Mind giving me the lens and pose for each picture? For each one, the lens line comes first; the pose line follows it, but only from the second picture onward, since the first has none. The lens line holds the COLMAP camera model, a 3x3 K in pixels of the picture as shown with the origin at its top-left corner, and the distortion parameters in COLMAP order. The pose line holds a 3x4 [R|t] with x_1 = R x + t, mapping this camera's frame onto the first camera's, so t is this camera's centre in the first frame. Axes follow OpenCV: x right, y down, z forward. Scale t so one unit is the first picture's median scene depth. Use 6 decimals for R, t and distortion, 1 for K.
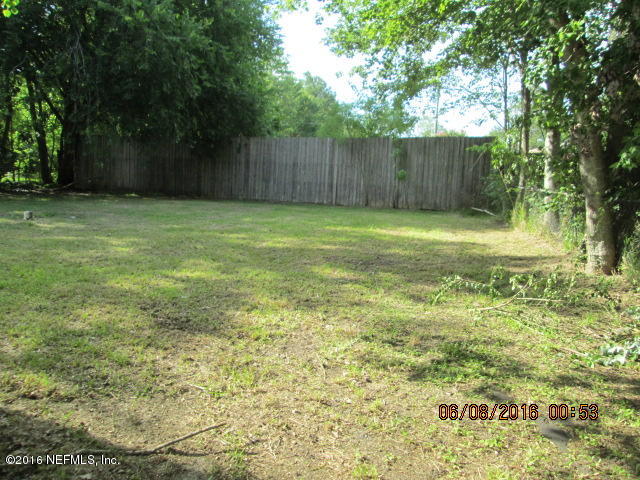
lens RADIAL K [[521.8, 0, 317.4], [0, 521.8, 236.3], [0, 0, 1]] dist [-0.044011, 0.006996]
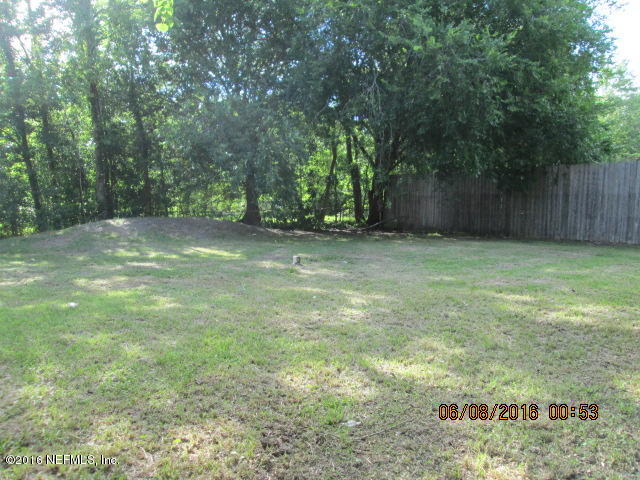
lens RADIAL K [[521.8, 0, 317.4], [0, 521.8, 236.3], [0, 0, 1]] dist [-0.044011, 0.006996]
pose [[0.818377, -0.000353, -0.574681, 0.015118], [-0.038735, 0.997692, -0.055773, -0.016410], [0.573374, 0.067904, 0.816475, 0.109691]]
